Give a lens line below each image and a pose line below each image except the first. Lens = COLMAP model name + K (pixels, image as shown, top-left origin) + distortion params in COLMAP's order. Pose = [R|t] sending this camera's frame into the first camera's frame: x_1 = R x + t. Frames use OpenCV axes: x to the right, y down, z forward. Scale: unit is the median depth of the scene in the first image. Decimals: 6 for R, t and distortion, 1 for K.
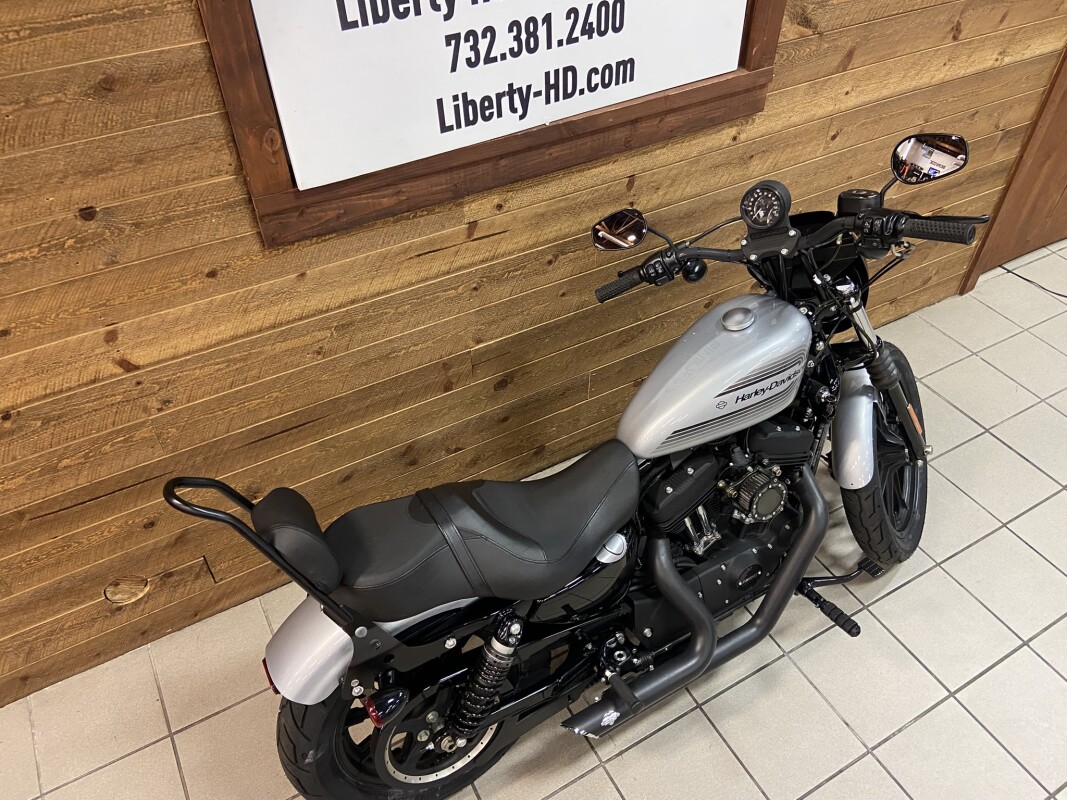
lens RADIAL K [[813.0, 0, 533.5], [0, 813.0, 400.0], [0, 0, 1]] dist [0.055135, 0.000300]
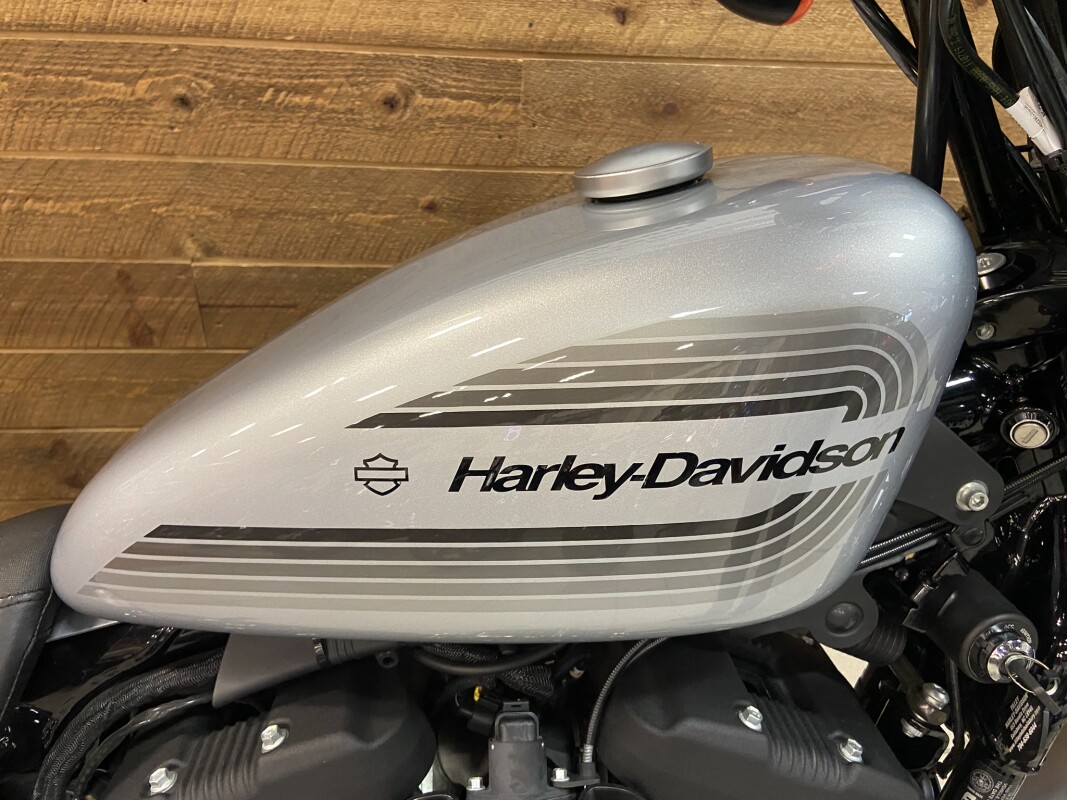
lens RADIAL K [[817.6, 0, 534.2], [0, 817.6, 354.5], [0, 0, 1]] dist [0.051842, 0.000330]
pose [[0.904095, 0.257473, -0.341056, 0.281973], [-0.329744, 0.927982, -0.173547, 0.001118], [0.271810, 0.269364, 0.923884, 0.698534]]
